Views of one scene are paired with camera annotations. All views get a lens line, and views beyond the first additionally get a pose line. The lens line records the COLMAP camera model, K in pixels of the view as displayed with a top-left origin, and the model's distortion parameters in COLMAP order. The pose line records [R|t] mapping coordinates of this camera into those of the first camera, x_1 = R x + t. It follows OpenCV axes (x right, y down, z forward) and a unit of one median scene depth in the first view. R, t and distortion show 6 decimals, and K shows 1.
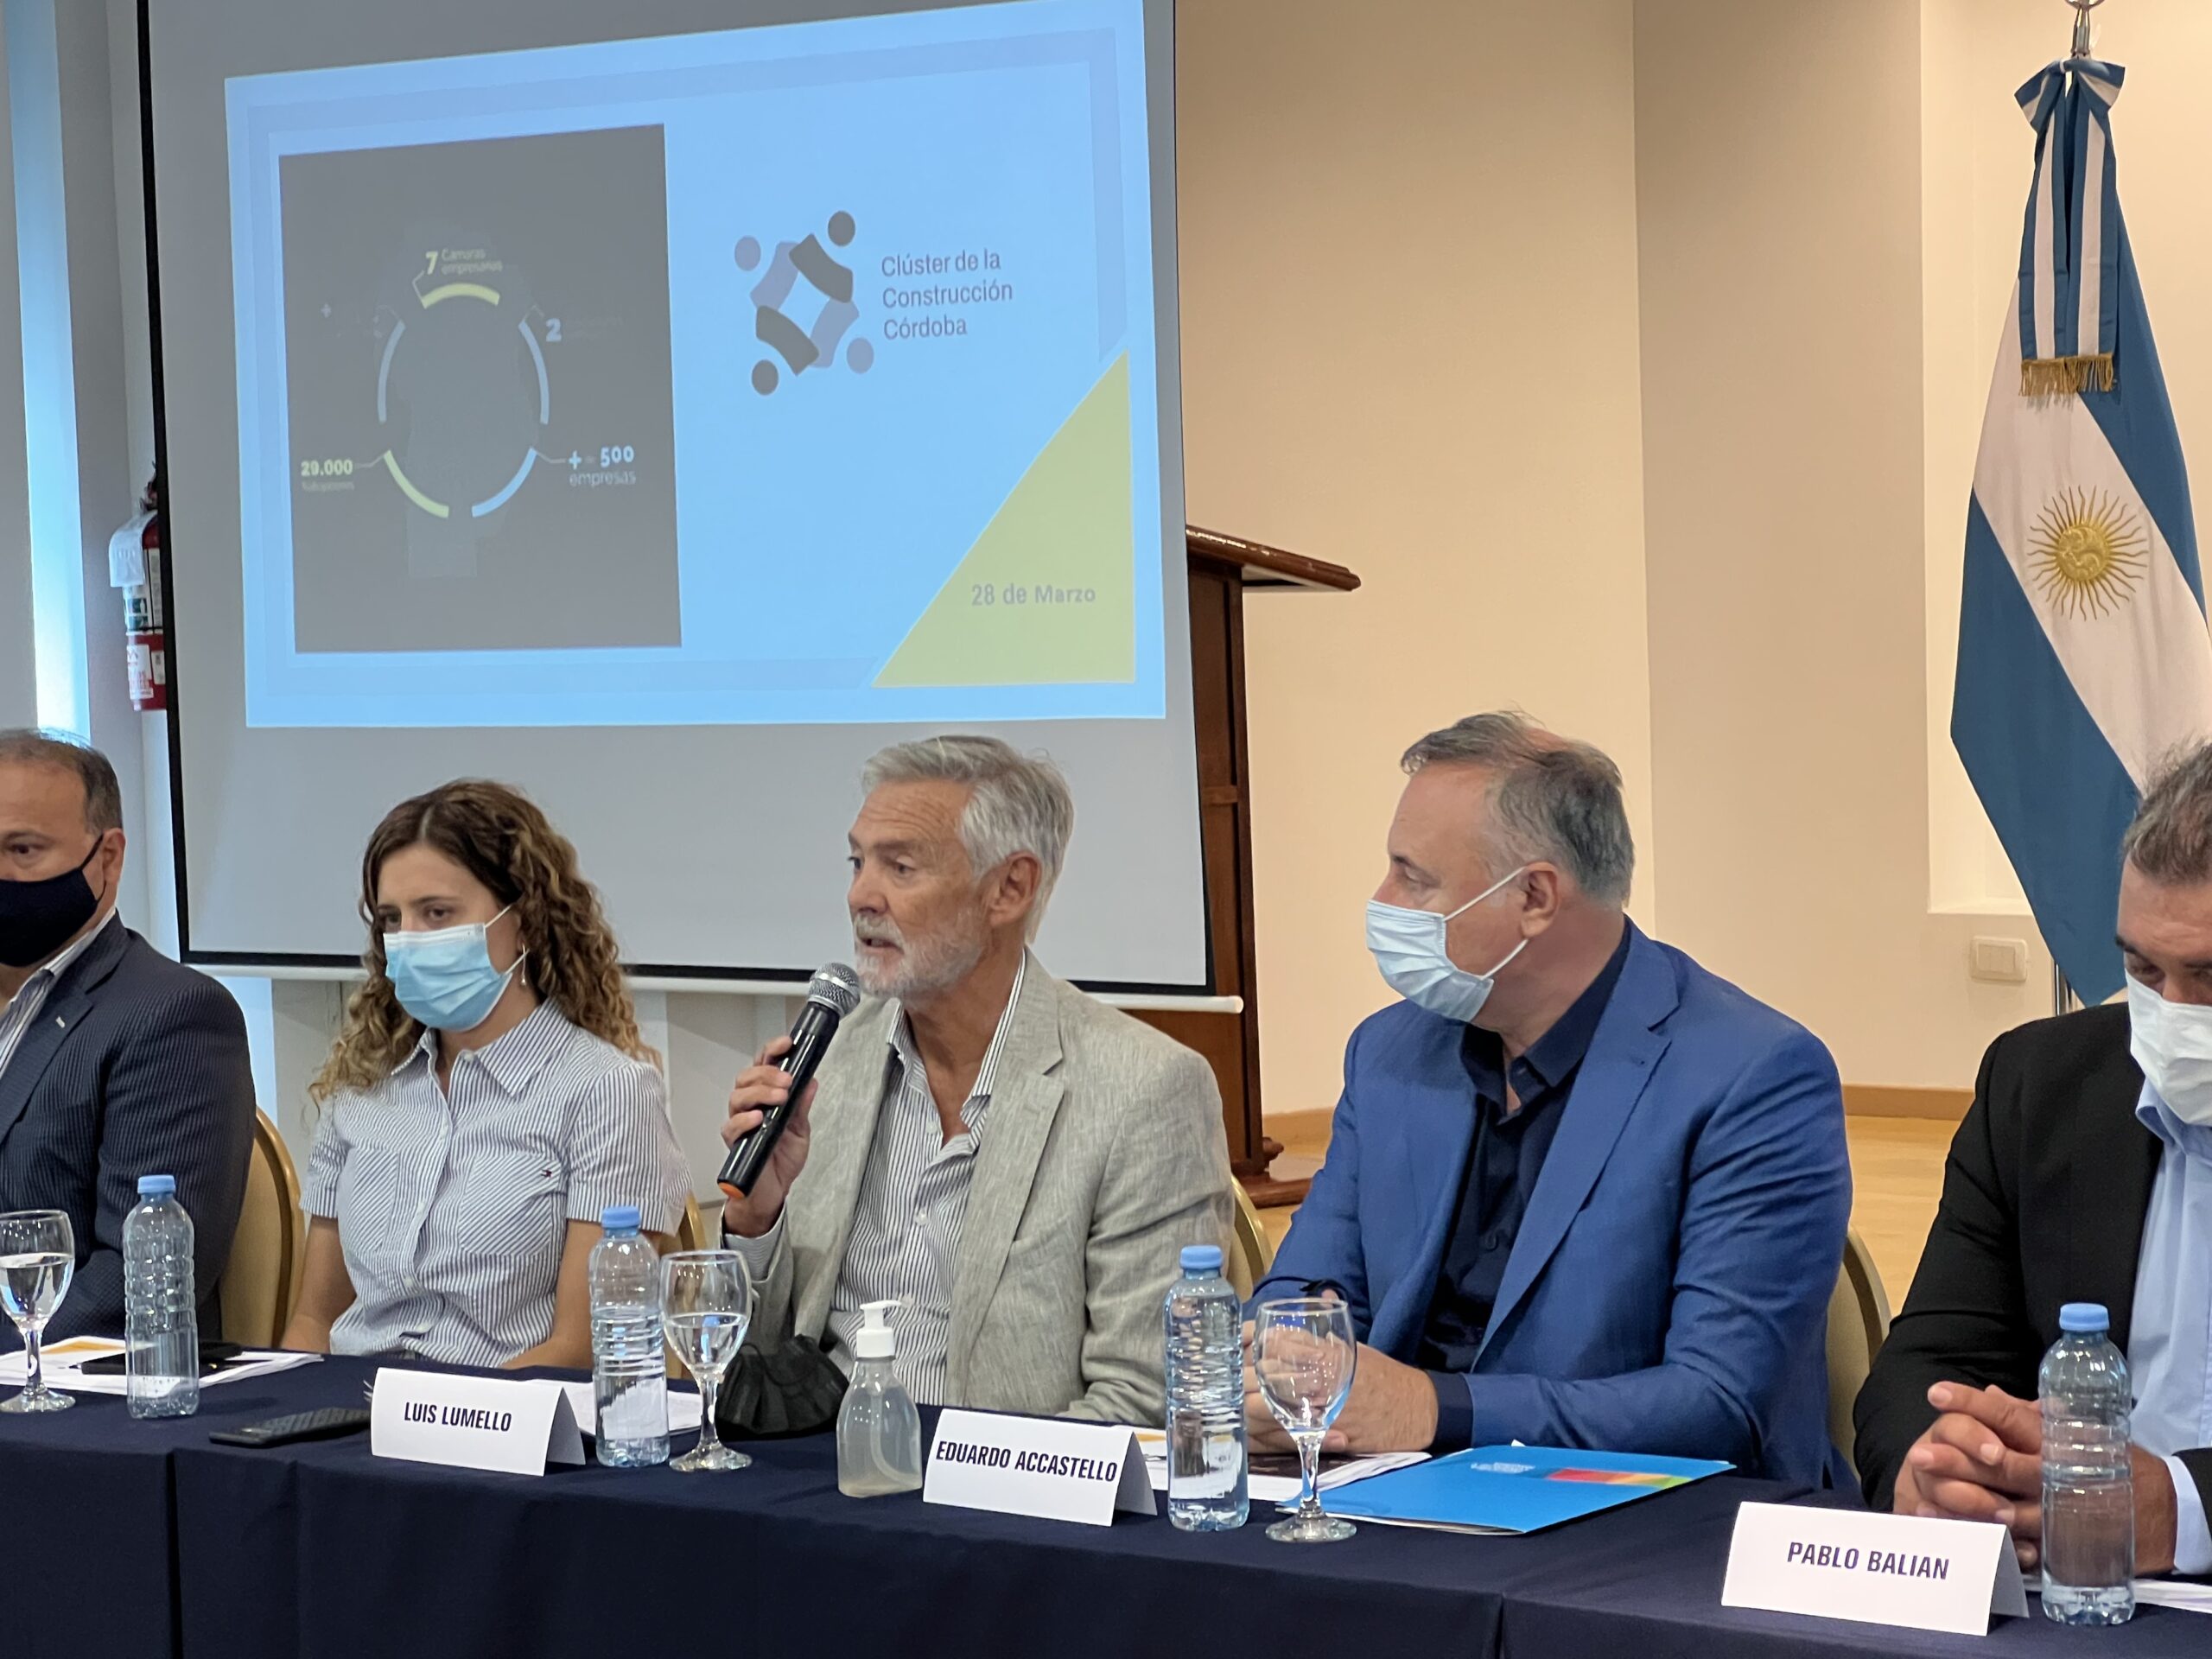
lens RADIAL K [[5234.9, 0, 1049.8], [0, 5234.9, 855.4], [0, 0, 1]] dist [0.065090, 0.000000]
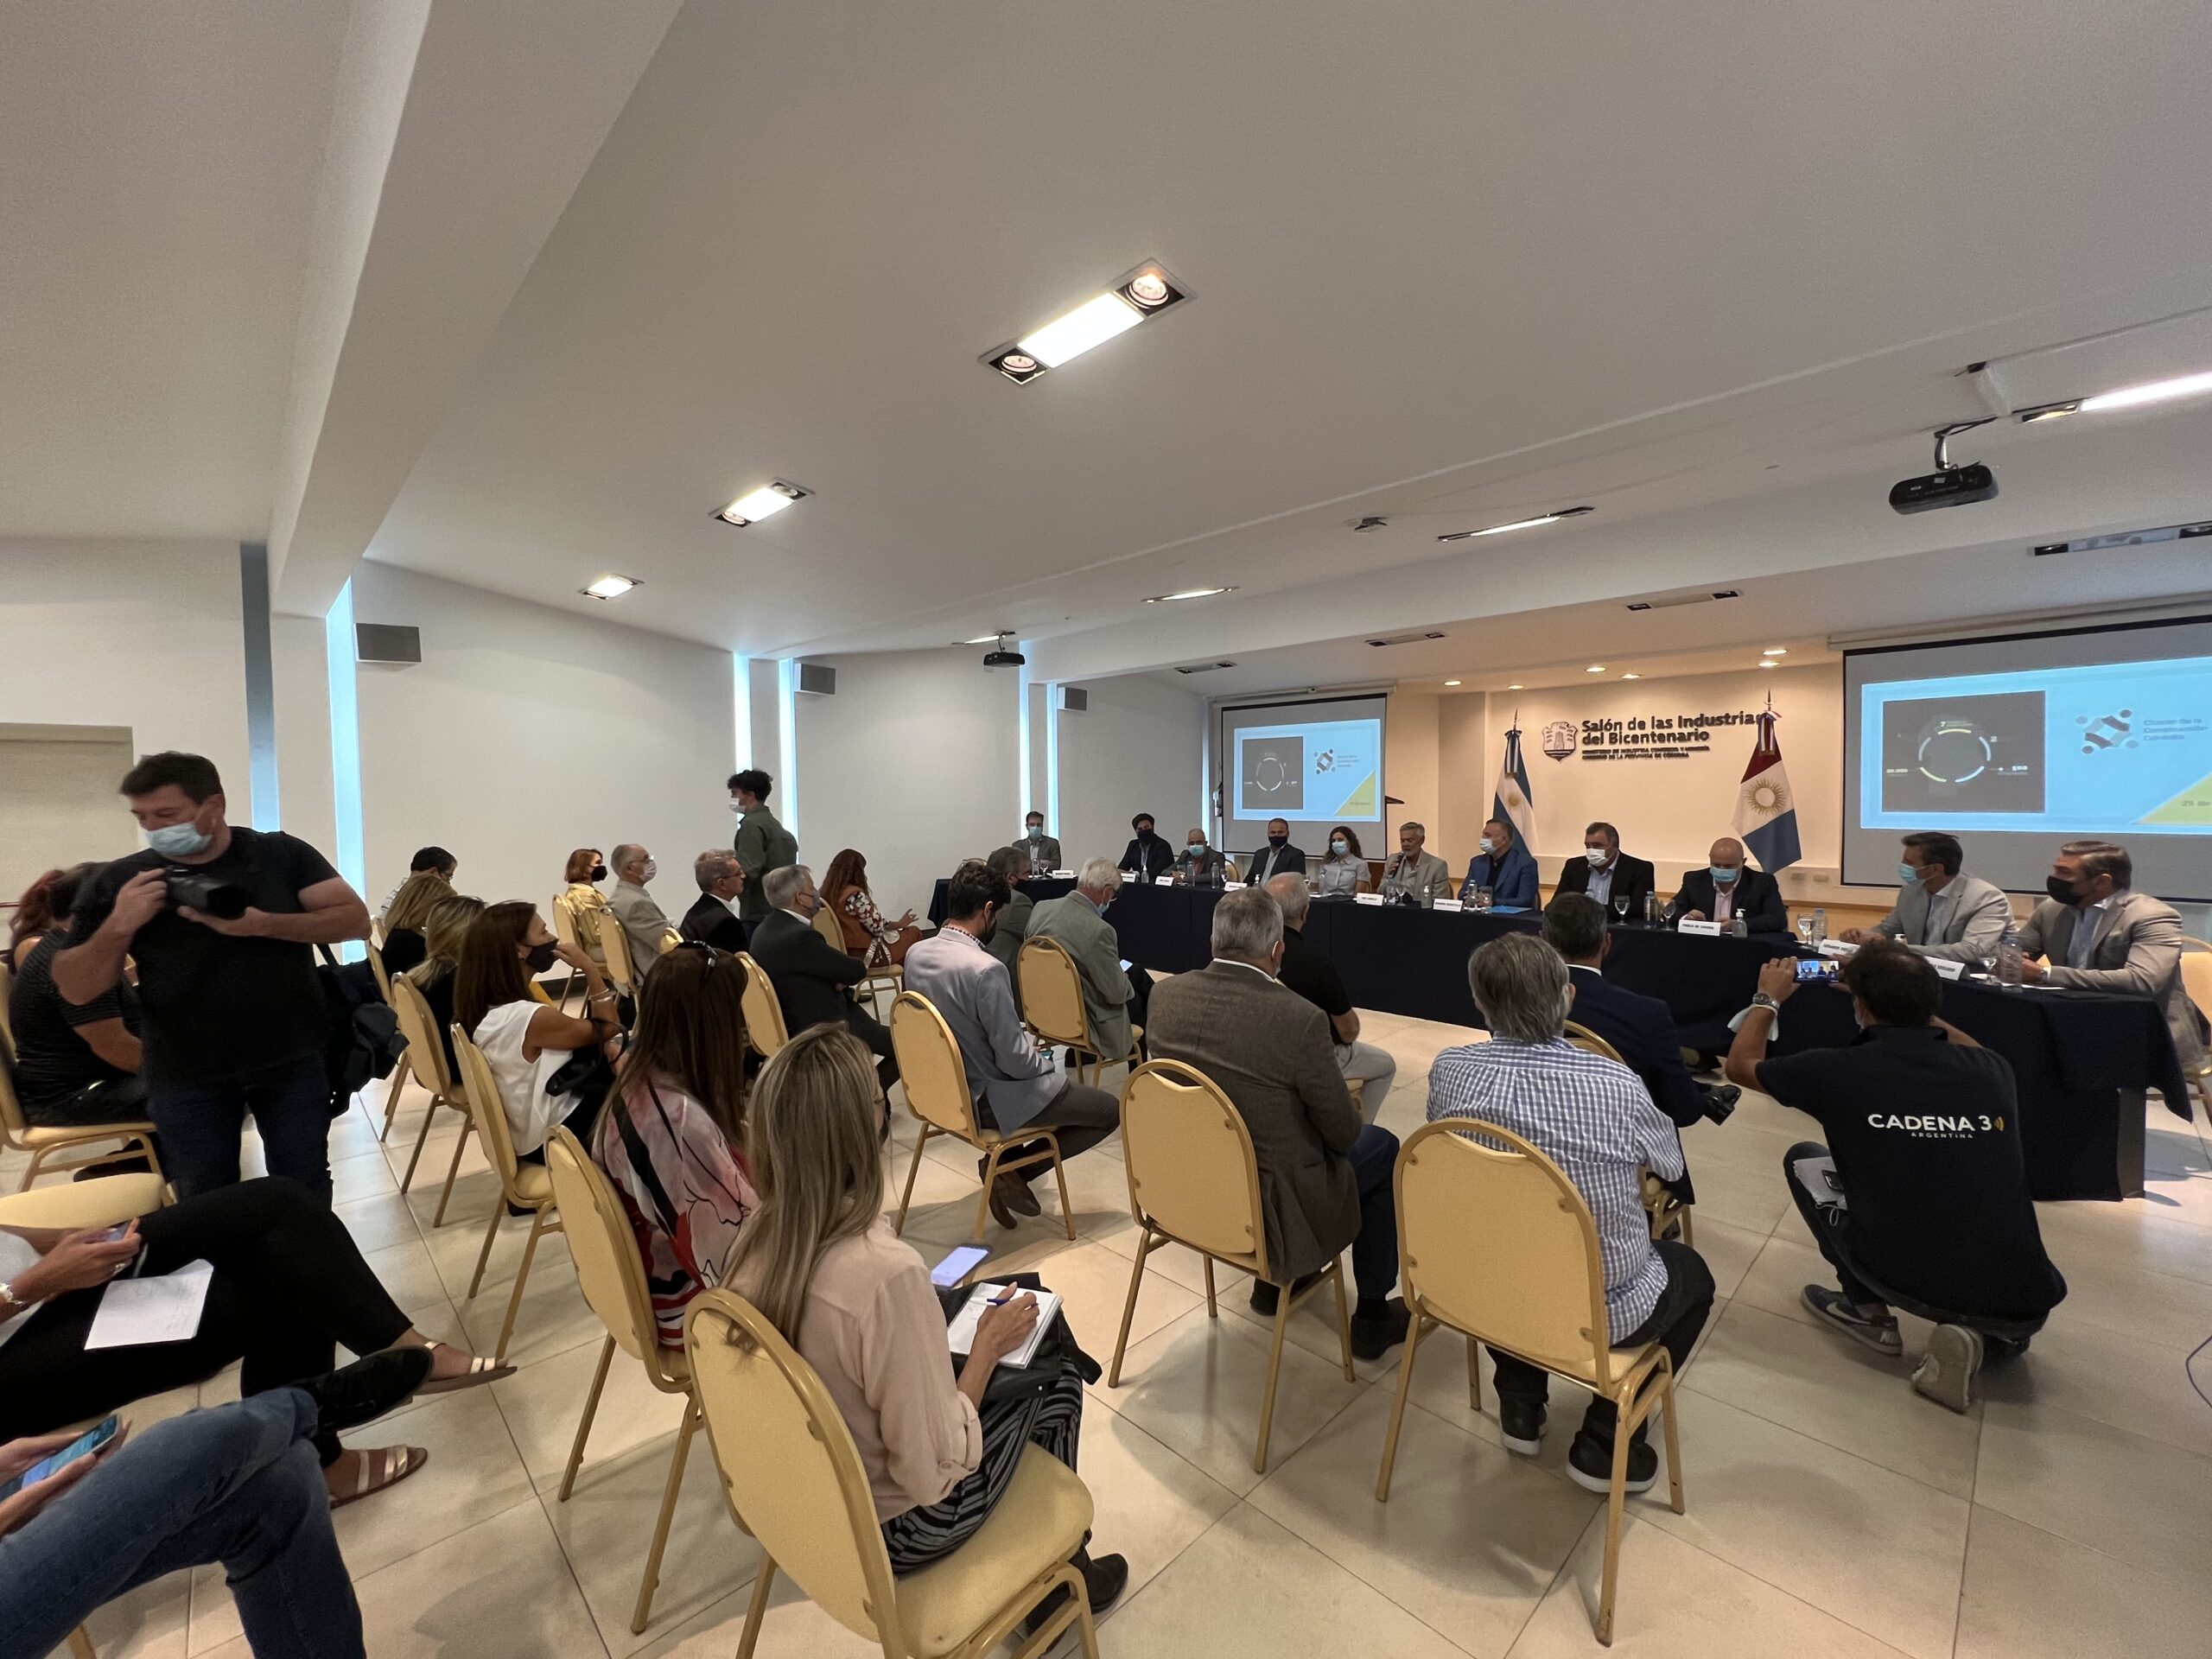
lens RADIAL K [[906.1, 0, 1102.5], [0, 906.1, 825.4], [0, 0, 1]] dist [-0.002458, -0.000277]
pose [[0.987342, 0.025022, -0.156616, -0.243161], [-0.028615, 0.999376, -0.020727, 0.023580], [0.156000, 0.024946, 0.987442, -0.414715]]
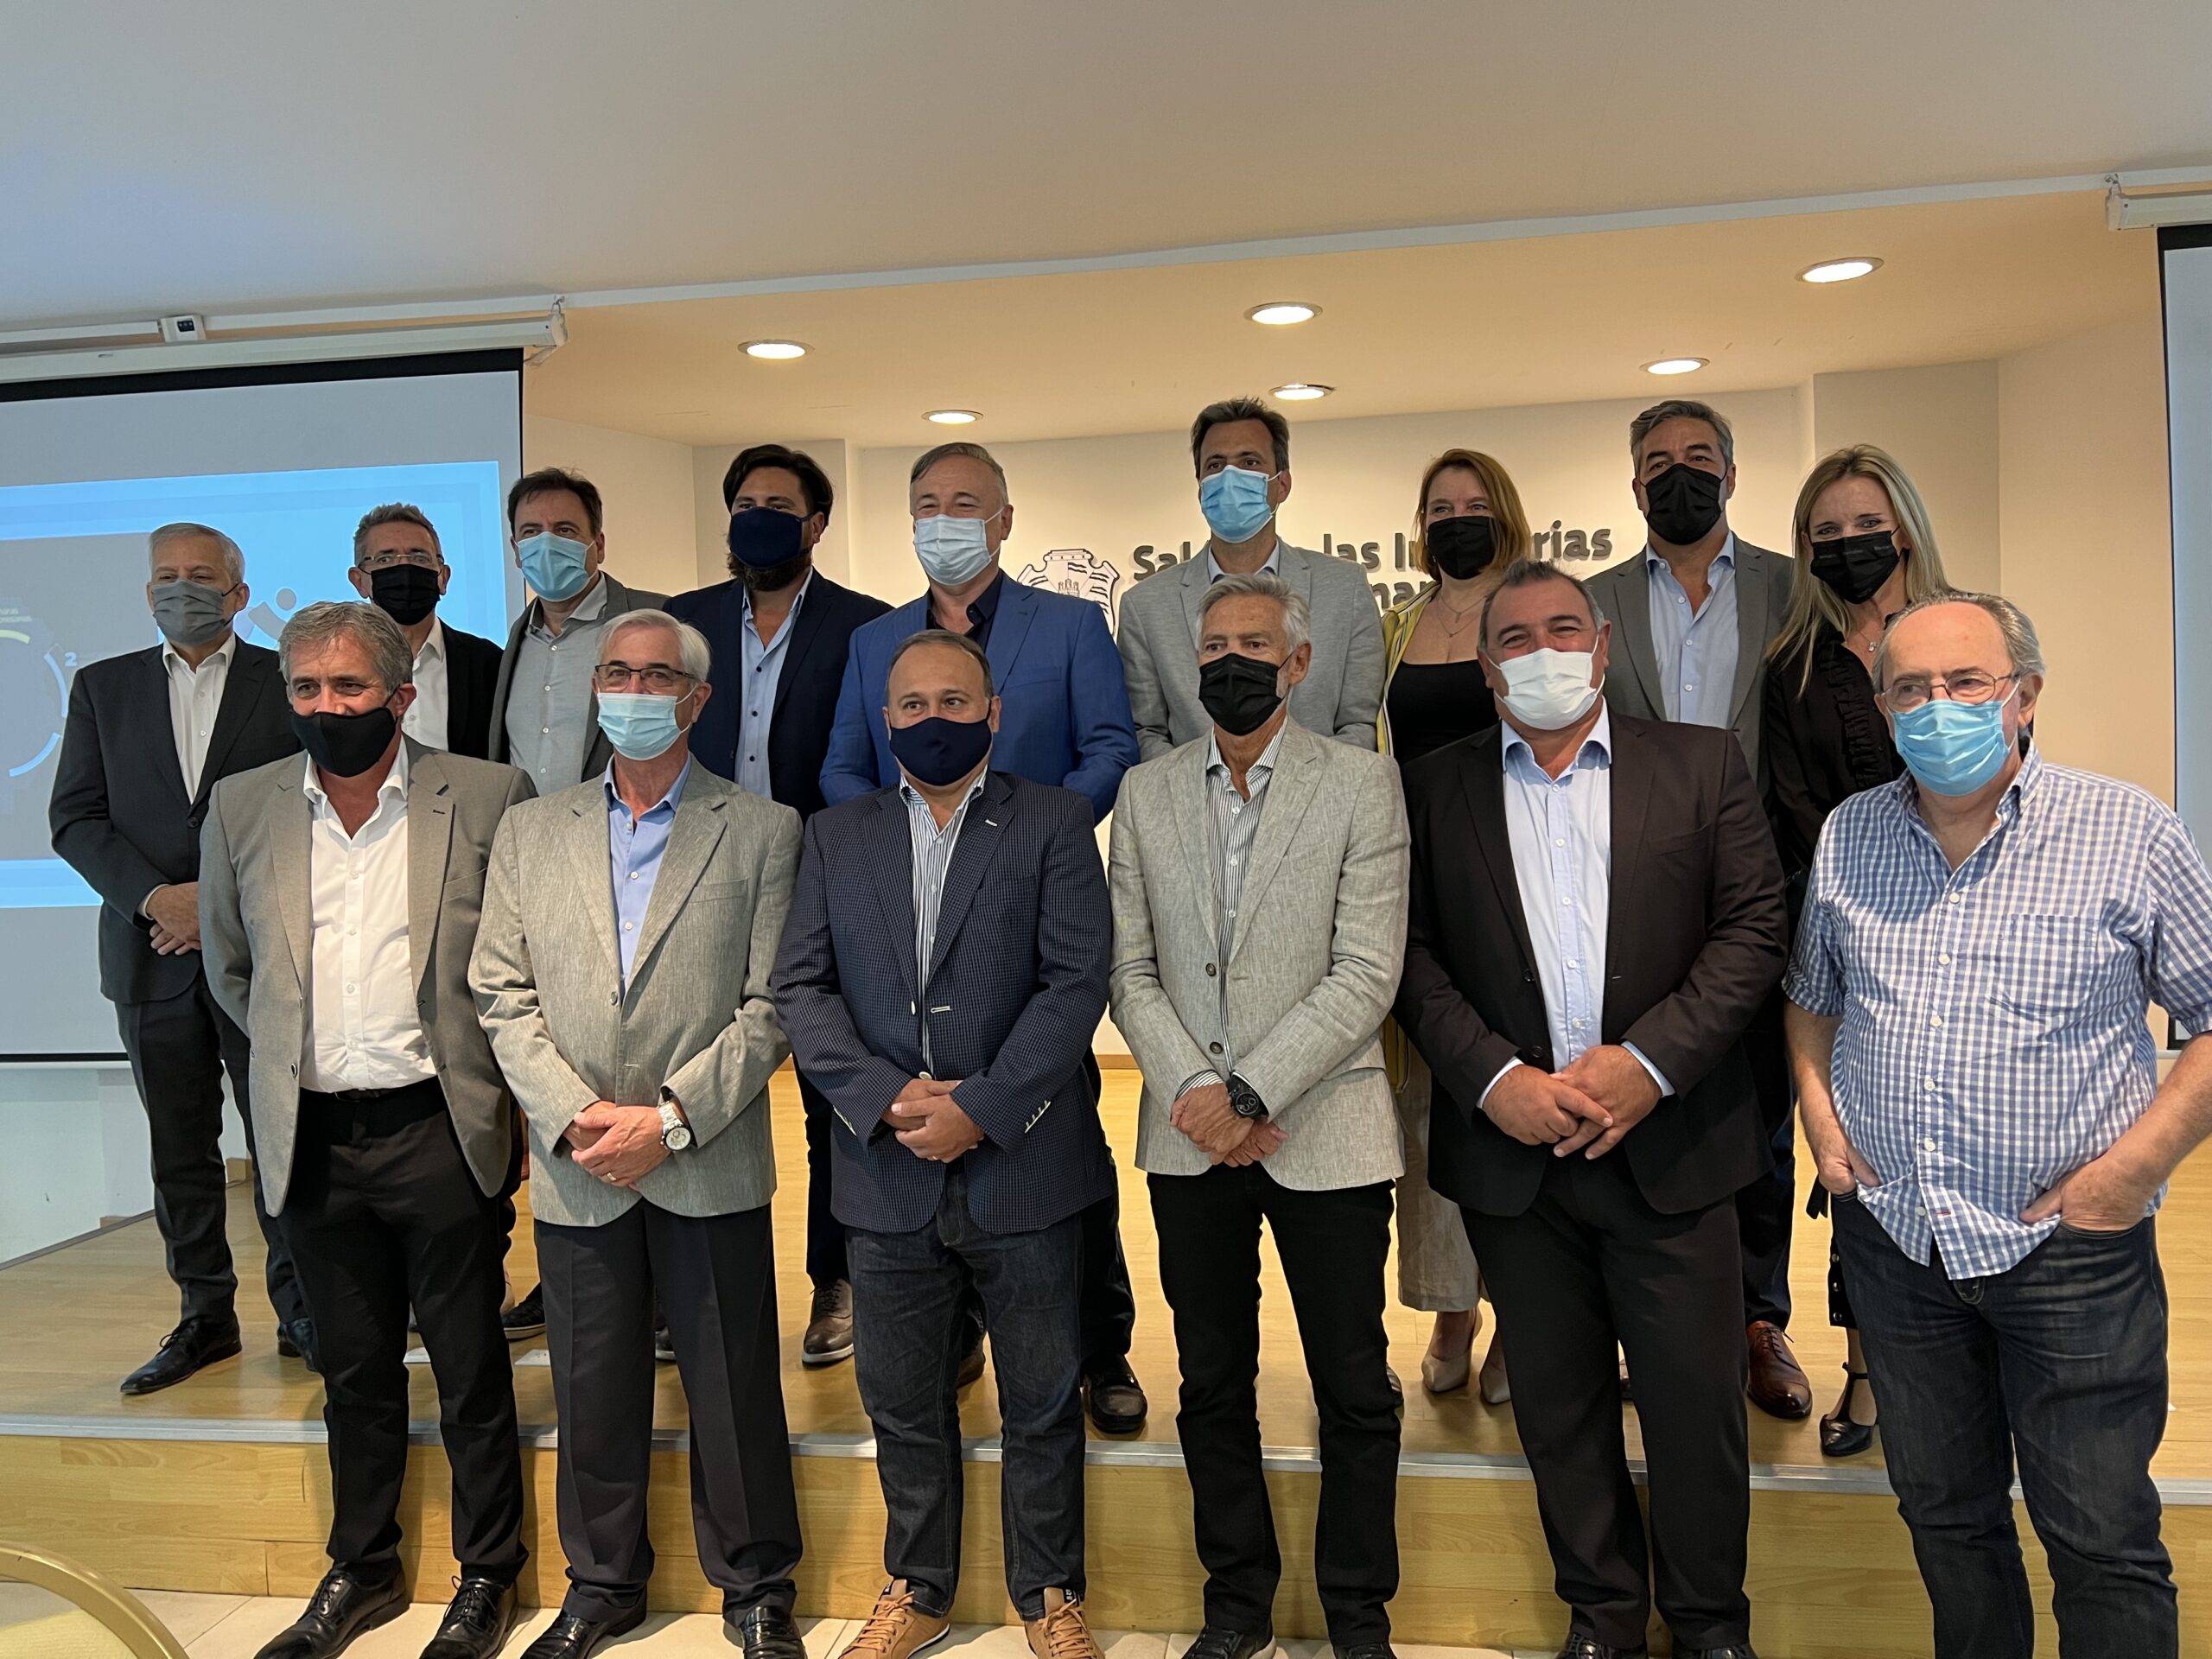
lens RADIAL K [[1651.6, 0, 1102.6], [0, 1651.6, 850.5], [0, 0, 1]] dist [0.050669, -0.035123]
pose [[0.879103, -0.020206, 0.476204, -0.106367], [0.034126, 0.999205, -0.020601, -0.036081], [-0.475409, 0.034361, 0.879094, 0.680313]]
